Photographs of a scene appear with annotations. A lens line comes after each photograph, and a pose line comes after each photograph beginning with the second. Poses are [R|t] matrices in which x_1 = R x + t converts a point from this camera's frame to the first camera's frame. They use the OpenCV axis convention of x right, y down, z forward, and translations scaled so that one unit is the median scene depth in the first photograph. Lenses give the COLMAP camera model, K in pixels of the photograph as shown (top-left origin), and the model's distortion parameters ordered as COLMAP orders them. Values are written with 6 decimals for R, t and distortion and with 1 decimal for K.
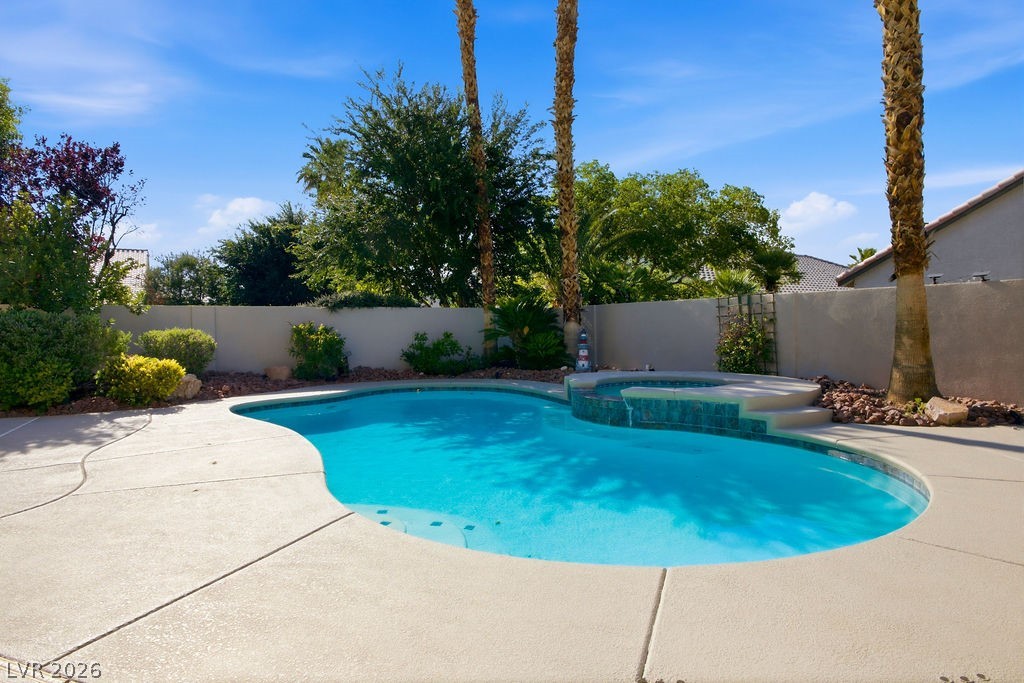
lens RADIAL K [[586.4, 0, 515.3], [0, 586.4, 347.8], [0, 0, 1]] dist [-0.001347, 0.000345]
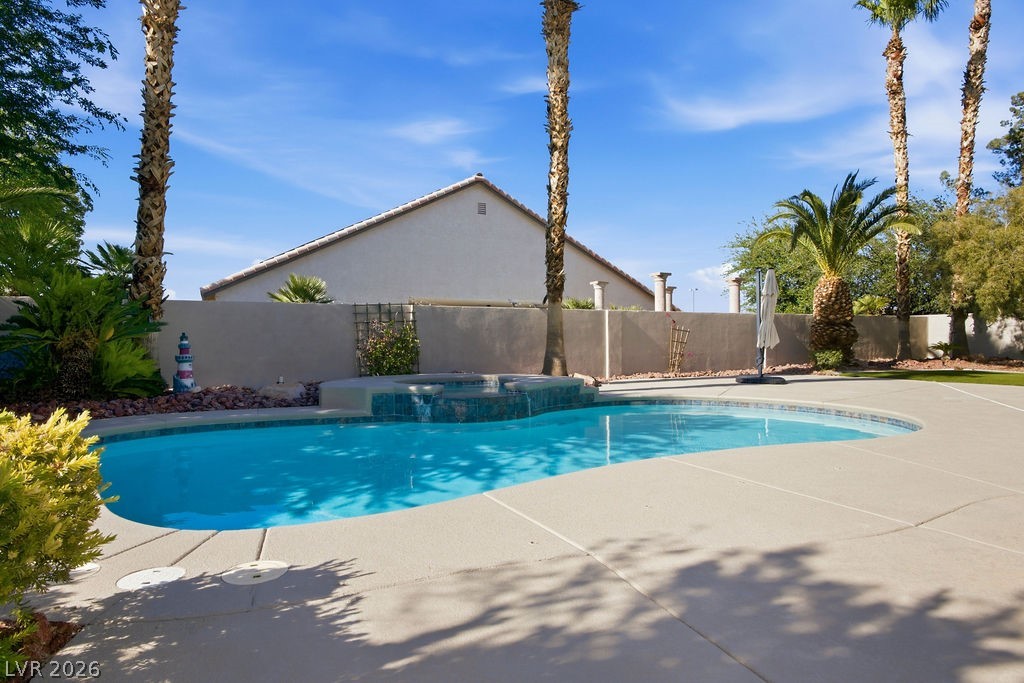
lens RADIAL K [[595.4, 0, 512.0], [0, 595.4, 341.5], [0, 0, 1]] dist [-0.034328, 0.000176]
pose [[0.060203, 0.009751, 0.998138, -0.549210], [0.040044, 0.999124, -0.012176, 0.001995], [-0.997383, 0.040703, 0.059760, 0.556766]]
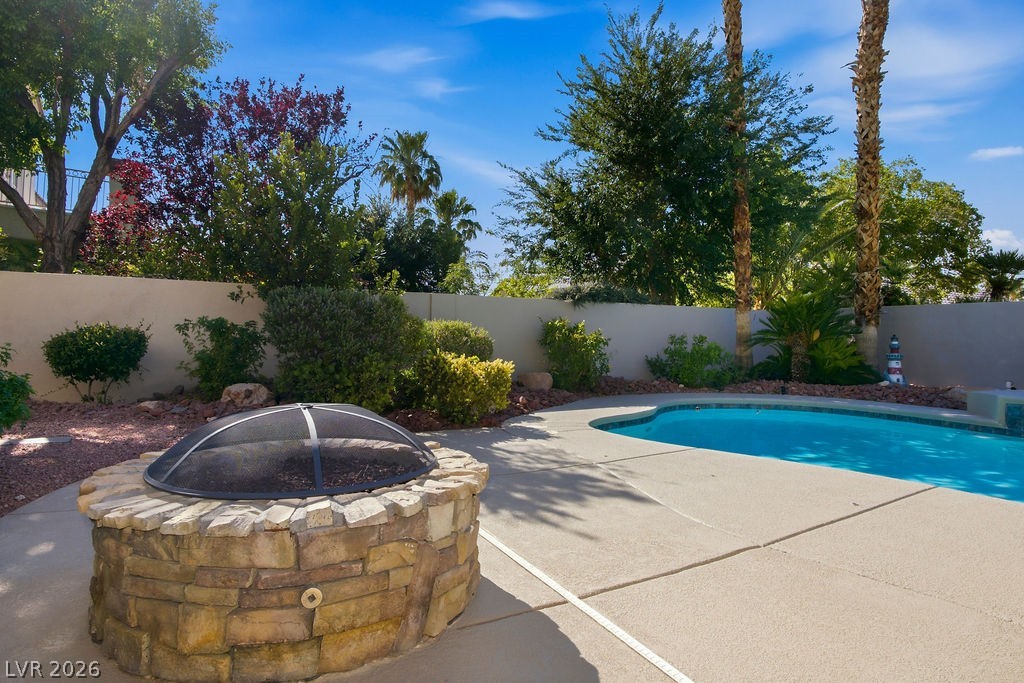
lens RADIAL K [[599.6, 0, 515.4], [0, 599.6, 337.8], [0, 0, 1]] dist [0.008863, -0.000088]
pose [[0.999725, 0.023078, -0.004241, -0.388541], [-0.023223, 0.999007, -0.038011, 0.014943], [0.003359, 0.038099, 0.999268, 0.174054]]
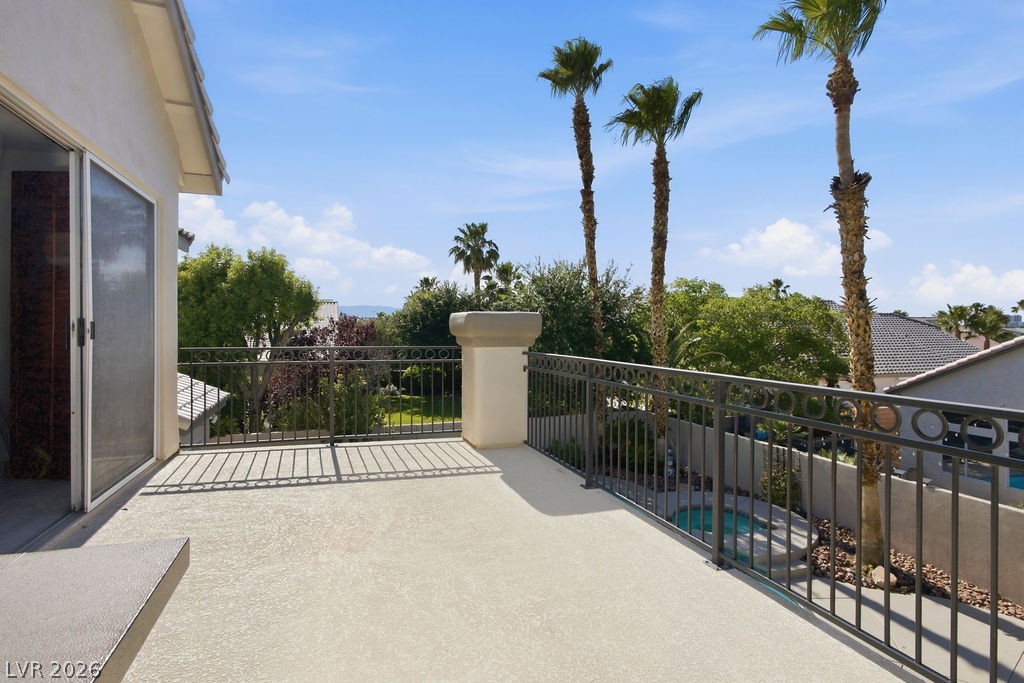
lens RADIAL K [[535.4, 0, 511.0], [0, 535.4, 331.4], [0, 0, 1]] dist [0.000594, 0.000491]
pose [[0.980219, 0.013368, -0.197466, -0.008344], [-0.018106, 0.999589, -0.022206, -0.269911], [0.197088, 0.025342, 0.980058, -0.362155]]
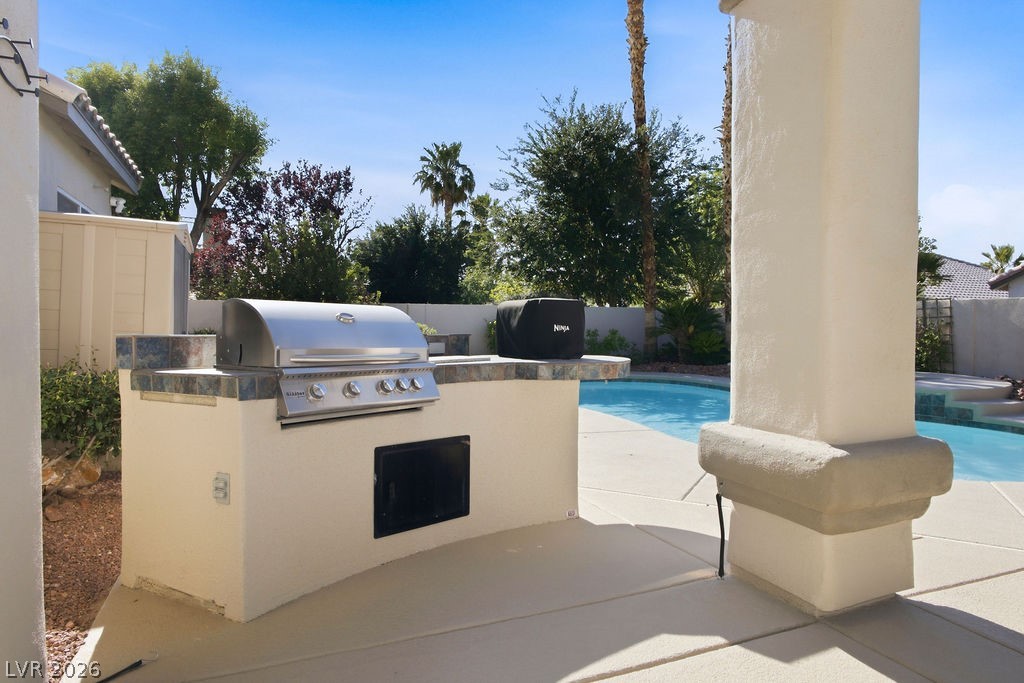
lens RADIAL K [[607.6, 0, 512.0], [0, 607.6, 341.5], [0, 0, 1]] dist [0.001031, 0.001335]
pose [[0.992645, 0.017950, -0.119720, -0.176522], [-0.018659, 0.999814, -0.004802, 0.005193], [0.119612, 0.007001, 0.992796, -0.167569]]
